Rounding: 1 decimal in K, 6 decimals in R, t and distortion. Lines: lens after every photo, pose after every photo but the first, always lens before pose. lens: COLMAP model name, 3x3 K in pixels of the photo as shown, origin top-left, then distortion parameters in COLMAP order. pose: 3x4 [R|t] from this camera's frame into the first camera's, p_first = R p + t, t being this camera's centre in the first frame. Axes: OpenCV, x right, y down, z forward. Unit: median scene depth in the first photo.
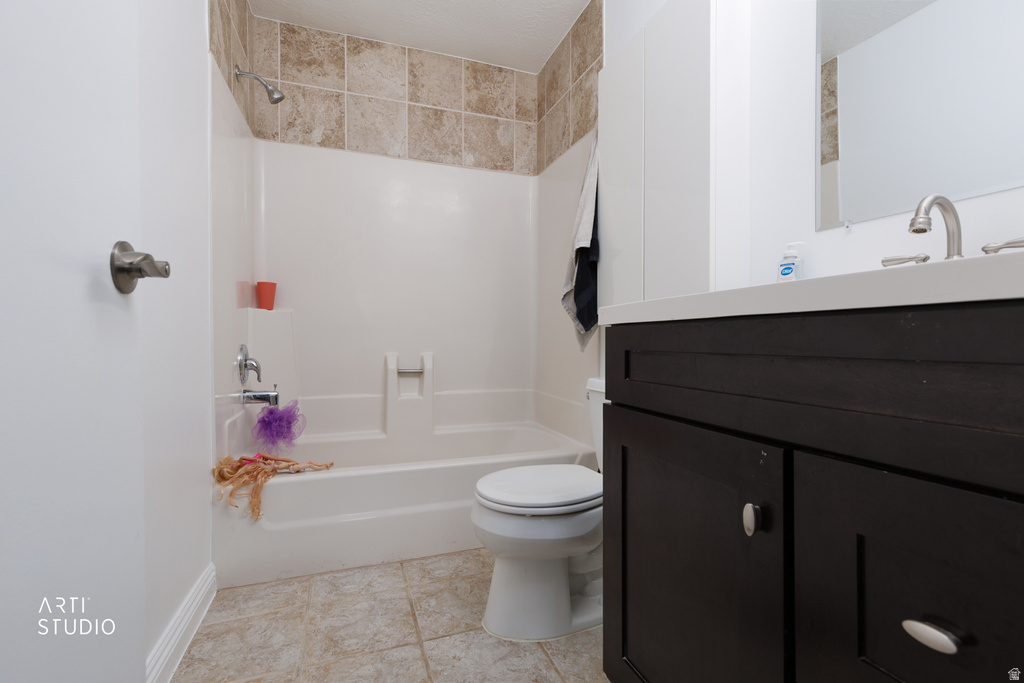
lens RADIAL K [[460.9, 0, 516.4], [0, 460.9, 339.2], [0, 0, 1]] dist [0.001120, 0.000122]
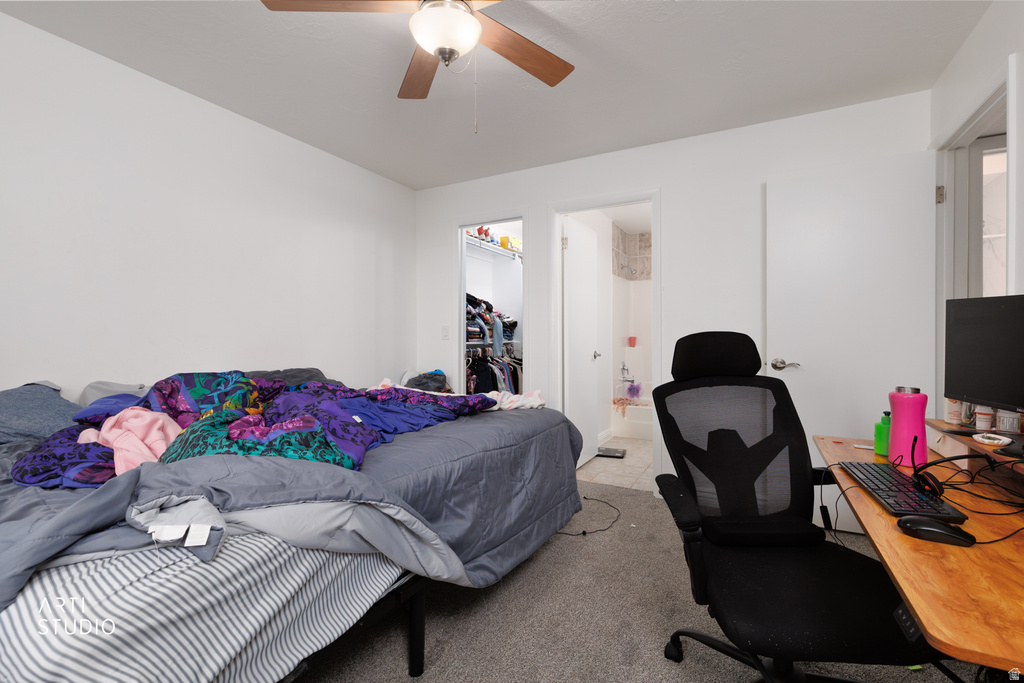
lens RADIAL K [[460.9, 0, 516.4], [0, 460.9, 339.2], [0, 0, 1]] dist [0.001120, 0.000122]
pose [[0.668368, 0.005849, -0.743808, 1.073474], [-0.000579, 0.999973, 0.007344, -0.144261], [0.743831, -0.004478, 0.668353, -1.382808]]
